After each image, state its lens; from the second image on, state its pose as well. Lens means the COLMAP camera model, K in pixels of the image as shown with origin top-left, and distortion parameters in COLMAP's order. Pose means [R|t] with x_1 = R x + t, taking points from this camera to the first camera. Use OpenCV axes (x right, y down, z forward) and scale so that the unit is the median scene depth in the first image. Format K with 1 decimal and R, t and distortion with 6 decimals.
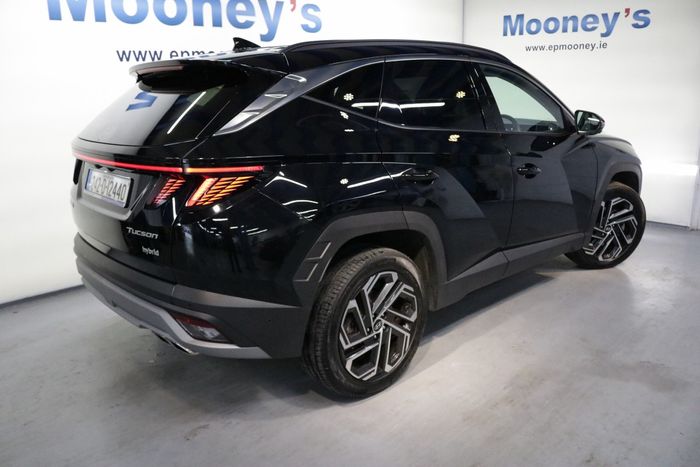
lens RADIAL K [[572.8, 0, 341.8], [0, 572.8, 239.9], [0, 0, 1]] dist [-0.159227, 0.114368]
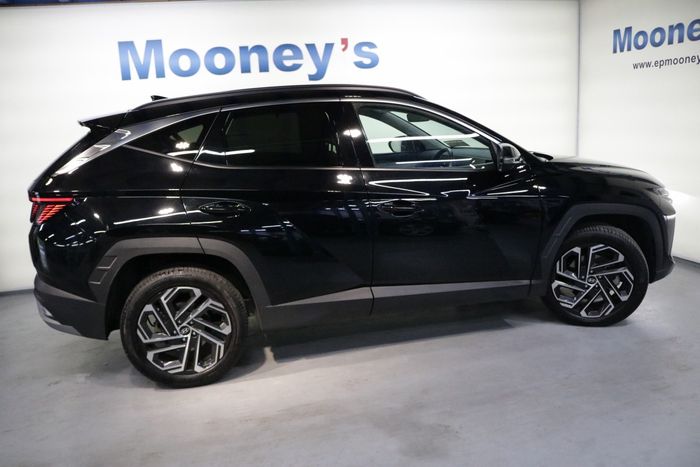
lens RADIAL K [[572.8, 0, 341.8], [0, 572.8, 239.9], [0, 0, 1]] dist [-0.159227, 0.114368]
pose [[0.862727, 0.079807, -0.499332, 0.764734], [-0.094419, 0.995524, -0.004021, -0.056272], [0.496776, 0.050615, 0.866401, 0.095682]]
